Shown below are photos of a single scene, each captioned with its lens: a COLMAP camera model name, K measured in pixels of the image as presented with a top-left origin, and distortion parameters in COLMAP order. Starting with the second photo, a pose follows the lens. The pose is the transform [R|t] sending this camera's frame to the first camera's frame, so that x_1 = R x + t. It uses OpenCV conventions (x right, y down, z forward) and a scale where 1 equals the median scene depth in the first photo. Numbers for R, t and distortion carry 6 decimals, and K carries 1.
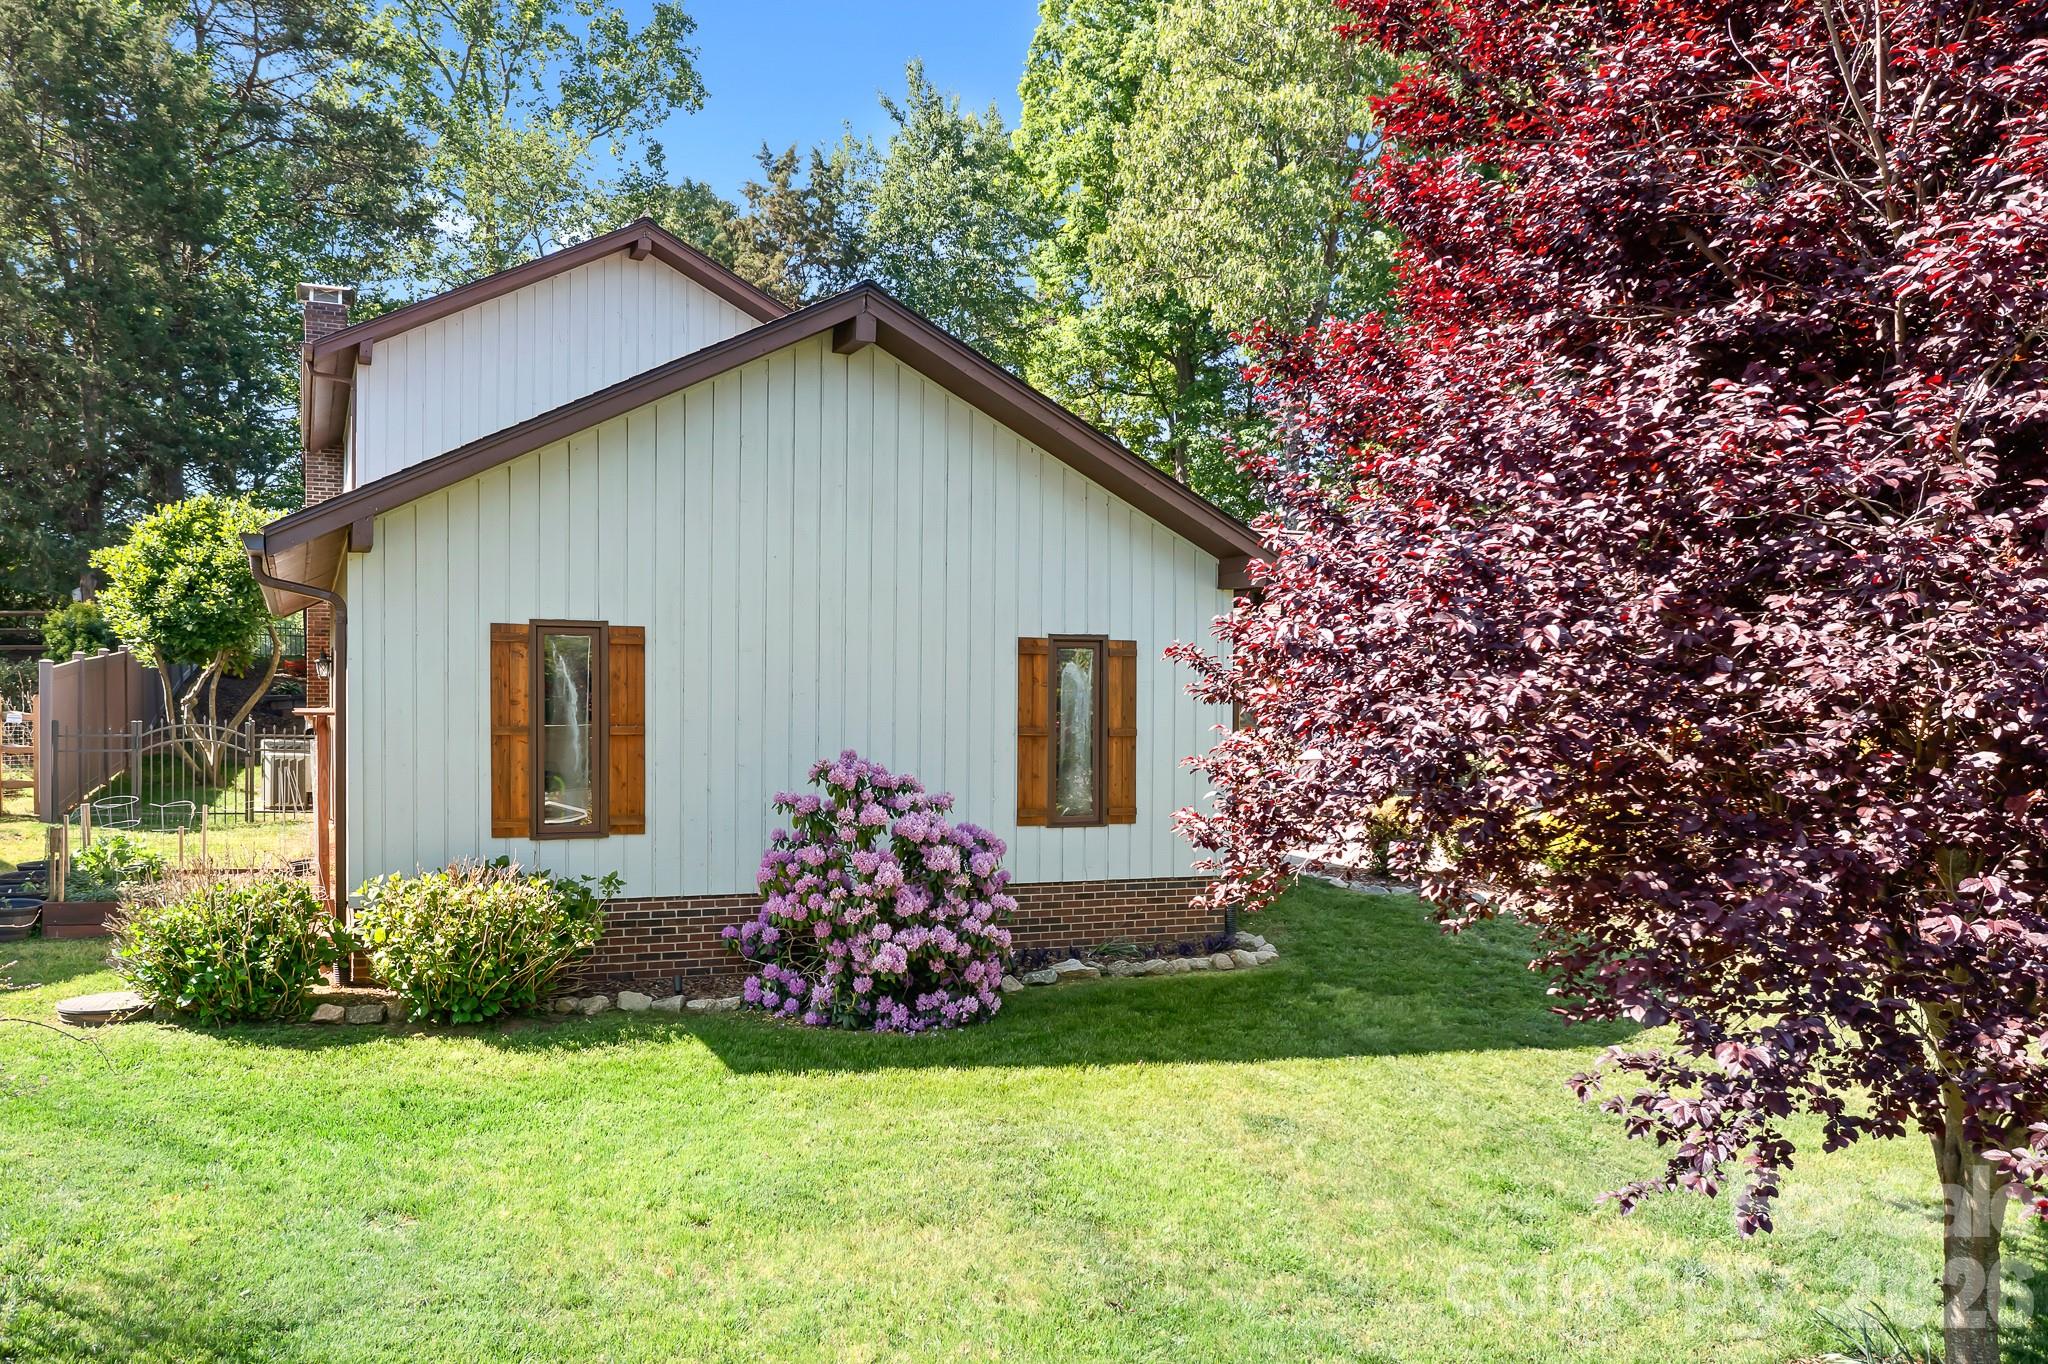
lens RADIAL K [[1644.4, 0, 1013.3], [0, 1644.4, 688.0], [0, 0, 1]] dist [-0.014945, -0.002154]
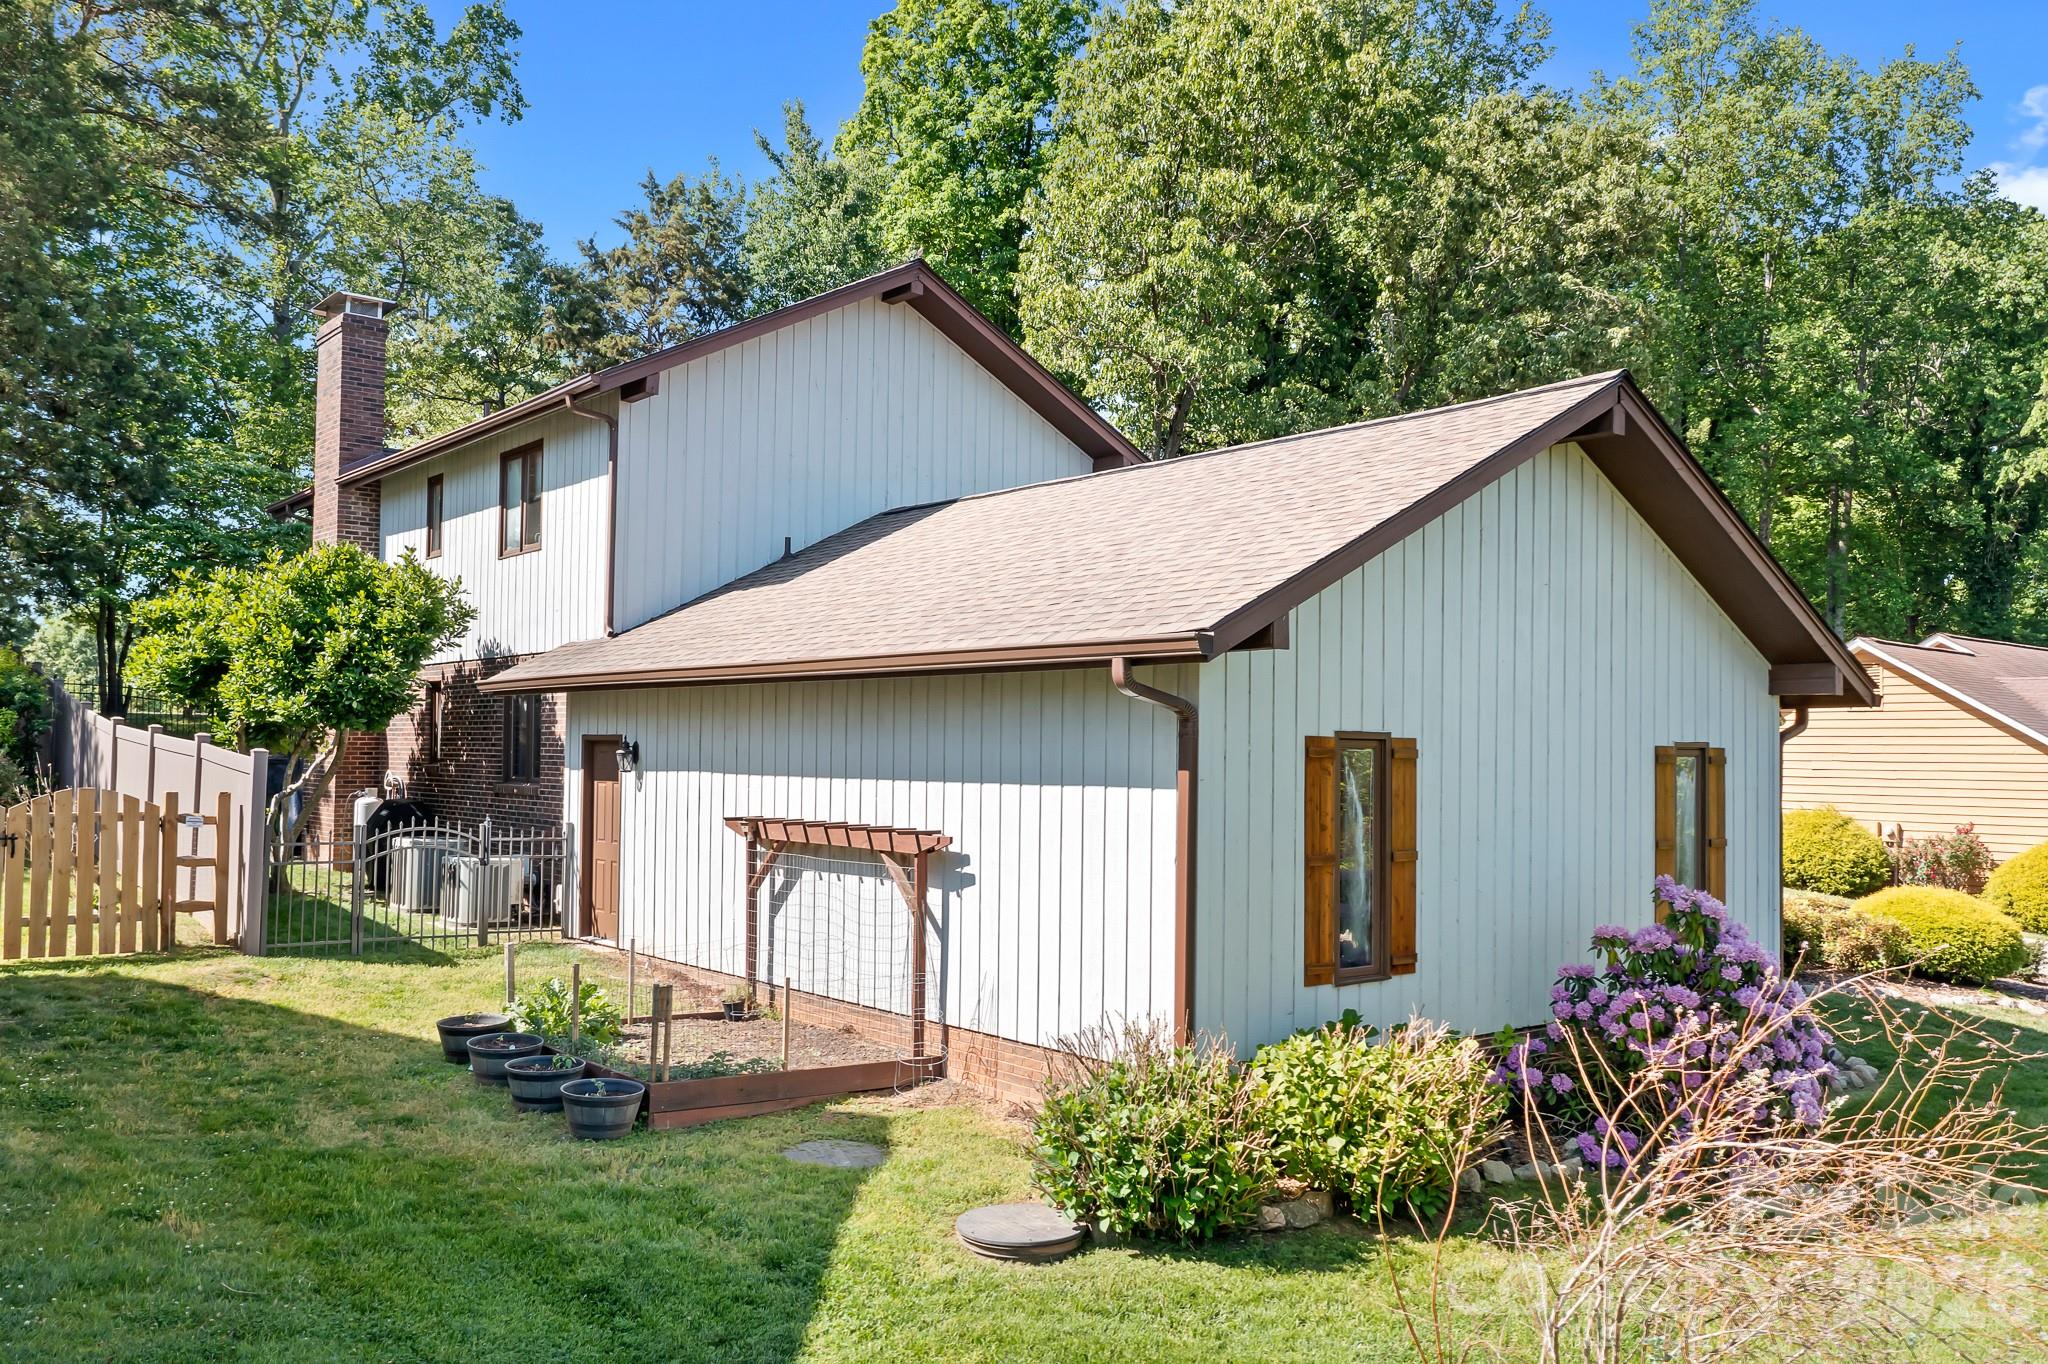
lens RADIAL K [[1644.4, 0, 1013.3], [0, 1644.4, 688.0], [0, 0, 1]] dist [-0.014945, -0.002154]
pose [[0.960123, 0.017434, 0.279034, -0.604012], [-0.007547, 0.999306, -0.036468, -0.026716], [-0.279476, 0.032908, 0.959588, 0.190534]]
